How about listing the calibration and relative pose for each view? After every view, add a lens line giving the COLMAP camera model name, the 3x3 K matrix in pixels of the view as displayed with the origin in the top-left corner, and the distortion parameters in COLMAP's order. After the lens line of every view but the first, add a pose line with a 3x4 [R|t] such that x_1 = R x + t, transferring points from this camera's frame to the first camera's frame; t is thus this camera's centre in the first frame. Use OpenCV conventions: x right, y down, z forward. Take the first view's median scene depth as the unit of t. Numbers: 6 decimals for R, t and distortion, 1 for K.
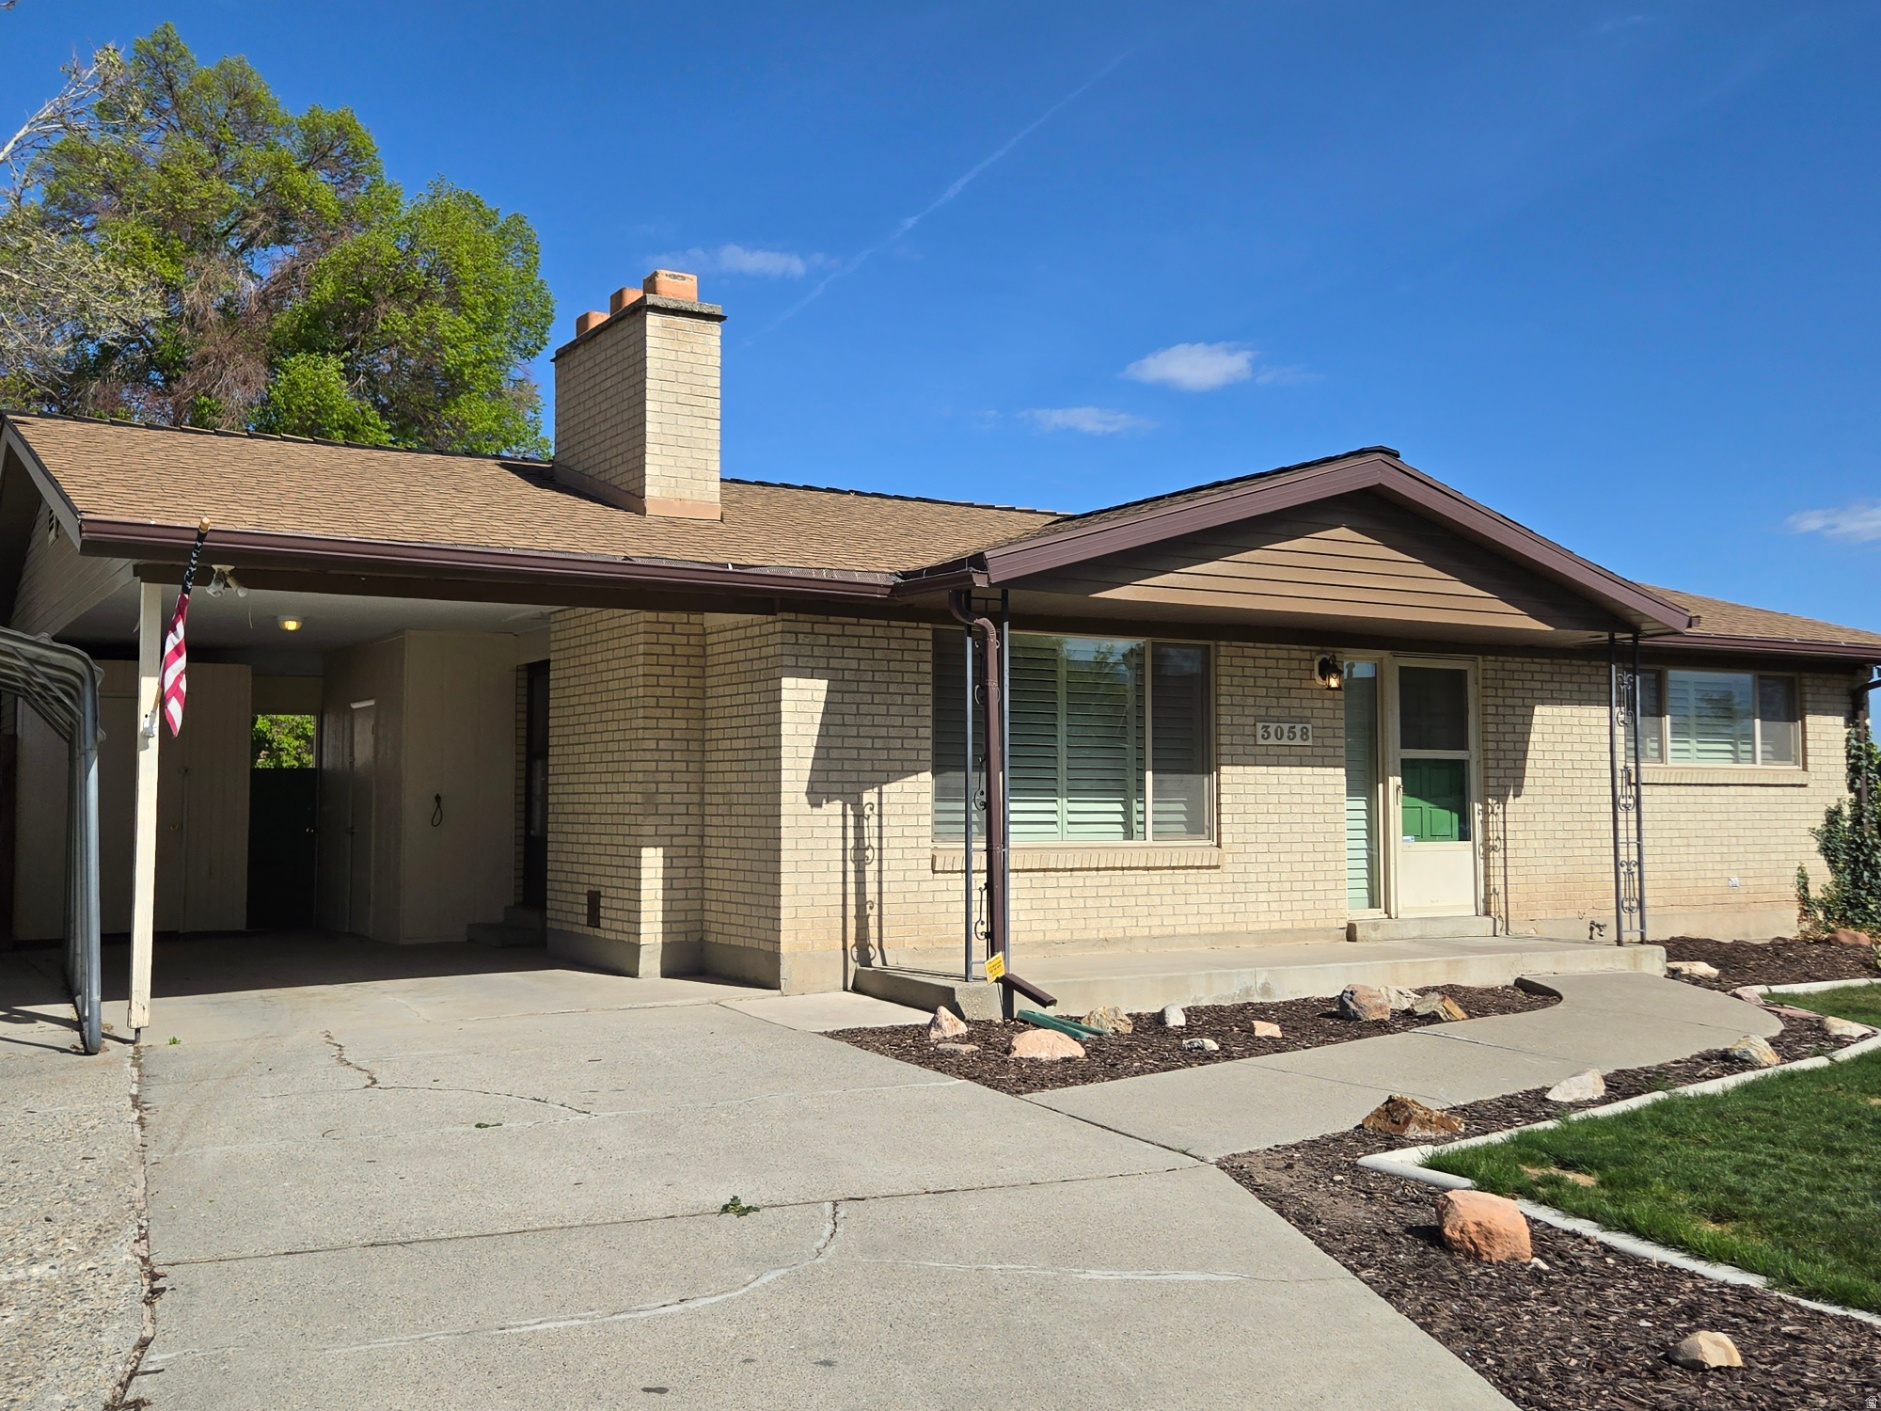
lens RADIAL K [[1868.4, 0, 940.5], [0, 1868.4, 705.5], [0, 0, 1]] dist [0.002021, 0.002905]
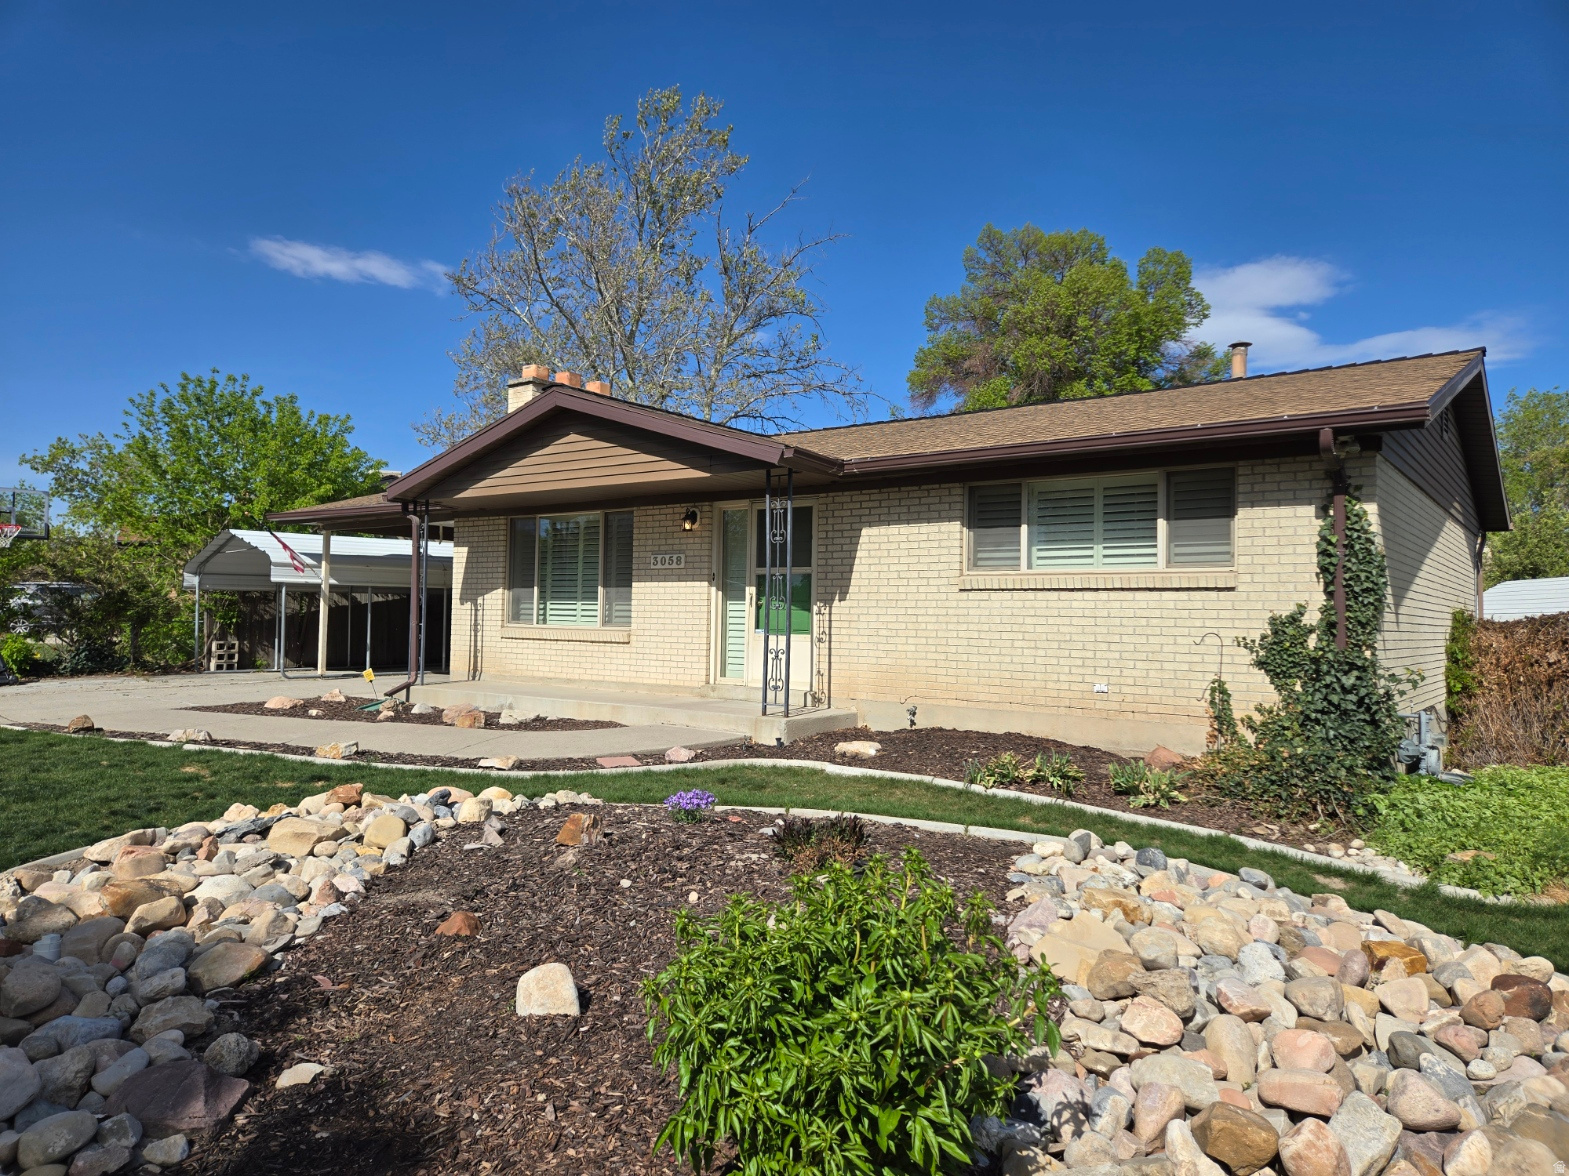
lens RADIAL K [[1046.1, 0, 784.5], [0, 1046.1, 588.0], [0, 0, 1]] dist [0.059183, -0.000107]
pose [[0.372350, -0.022917, -0.927810, 1.024266], [0.030345, 0.999461, -0.012509, 0.050996], [0.927596, -0.023497, 0.372845, 0.745582]]
